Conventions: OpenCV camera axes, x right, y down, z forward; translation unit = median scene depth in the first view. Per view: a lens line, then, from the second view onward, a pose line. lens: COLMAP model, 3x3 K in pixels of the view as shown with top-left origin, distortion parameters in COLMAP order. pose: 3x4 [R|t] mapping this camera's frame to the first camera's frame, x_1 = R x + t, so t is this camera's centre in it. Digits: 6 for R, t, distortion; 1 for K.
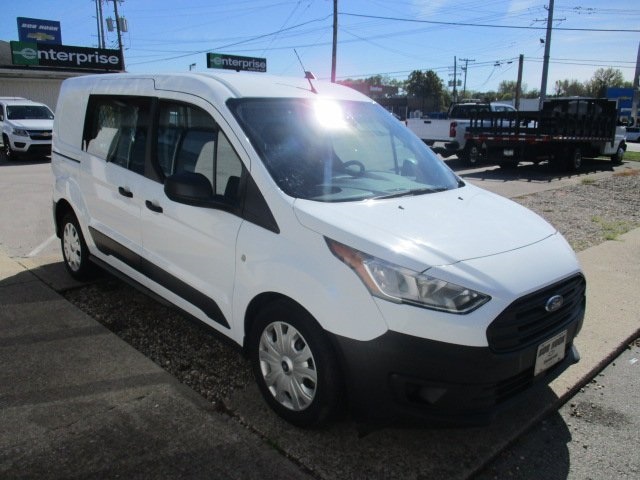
lens RADIAL K [[550.1, 0, 320.0], [0, 550.1, 240.0], [0, 0, 1]] dist [-0.019529, -0.002831]
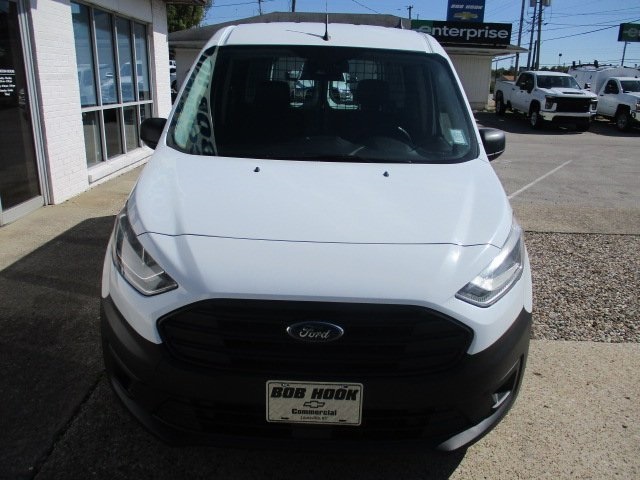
lens RADIAL K [[550.1, 0, 320.0], [0, 550.1, 240.0], [0, 0, 1]] dist [-0.019529, -0.002831]
pose [[0.725918, 0.201093, -0.657727, 0.108487], [-0.179178, 0.978574, 0.101435, -0.007854], [0.664032, 0.044217, 0.746396, 0.064447]]
